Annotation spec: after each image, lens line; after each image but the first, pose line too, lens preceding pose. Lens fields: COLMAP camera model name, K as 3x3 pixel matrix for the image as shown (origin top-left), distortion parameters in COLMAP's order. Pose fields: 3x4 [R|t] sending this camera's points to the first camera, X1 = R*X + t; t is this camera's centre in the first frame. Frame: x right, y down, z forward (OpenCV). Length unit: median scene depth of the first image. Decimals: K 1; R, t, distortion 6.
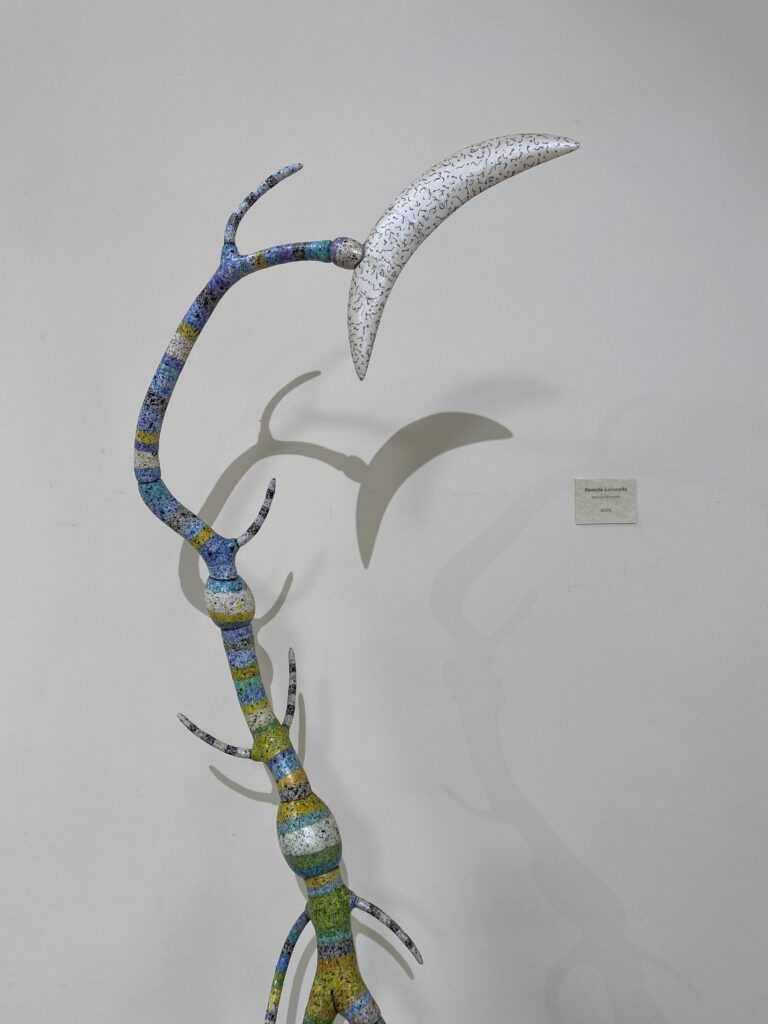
lens RADIAL K [[778.9, 0, 381.4], [0, 778.9, 511.5], [0, 0, 1]] dist [0.034374, -0.032246]
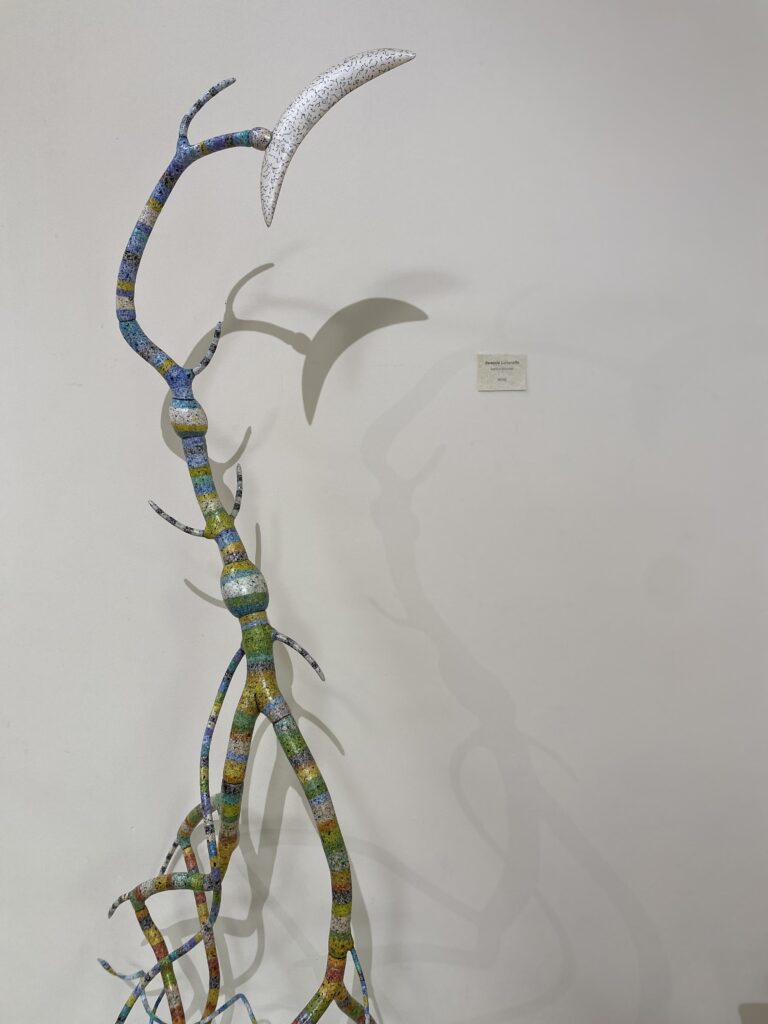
lens RADIAL K [[778.9, 0, 389.0], [0, 778.9, 509.7], [0, 0, 1]] dist [0.034374, -0.032246]
pose [[0.999400, 0.013967, -0.031694, 0.197916], [-0.013915, 0.999901, 0.001874, 0.273031], [0.031717, -0.001432, 0.999496, -0.330401]]
